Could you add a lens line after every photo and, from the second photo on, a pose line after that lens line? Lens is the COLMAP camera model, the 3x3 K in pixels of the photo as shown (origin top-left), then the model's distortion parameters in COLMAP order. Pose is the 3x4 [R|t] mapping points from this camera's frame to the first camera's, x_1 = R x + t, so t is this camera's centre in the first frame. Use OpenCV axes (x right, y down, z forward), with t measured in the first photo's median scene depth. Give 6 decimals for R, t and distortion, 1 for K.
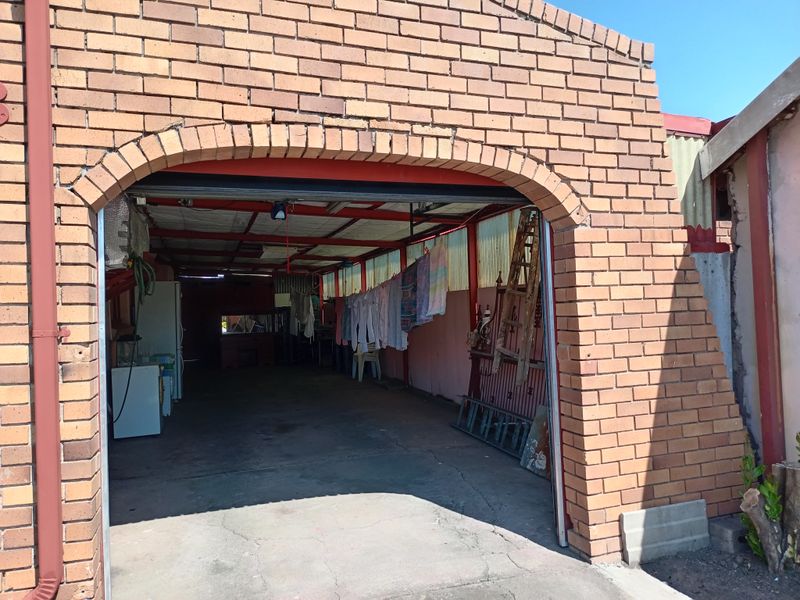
lens RADIAL K [[599.7, 0, 396.0], [0, 599.7, 298.4], [0, 0, 1]] dist [0.053311, -0.034170]
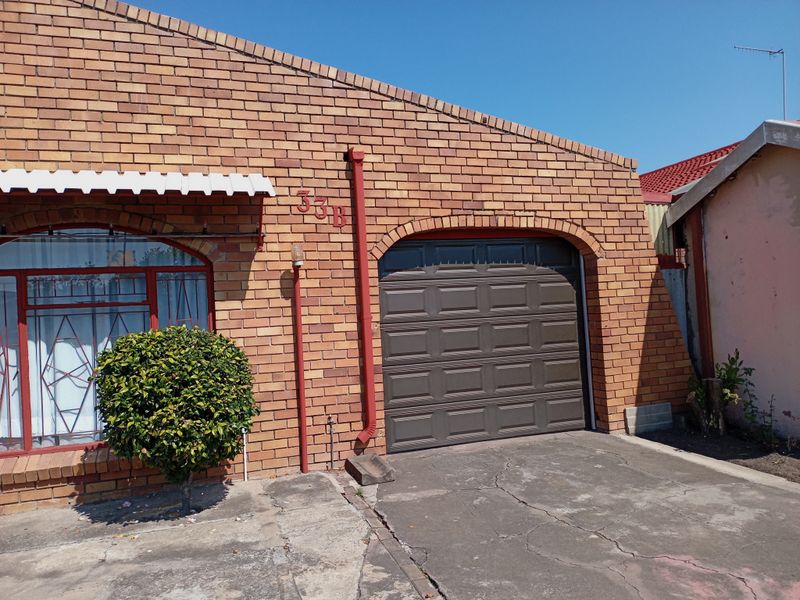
lens RADIAL K [[599.7, 0, 401.5], [0, 599.7, 301.9], [0, 0, 1]] dist [0.053311, -0.034170]
pose [[0.999718, -0.022911, -0.006193, -0.314311], [0.022937, 0.999728, 0.004193, -0.005129], [0.006095, -0.004333, 0.999972, -0.912828]]
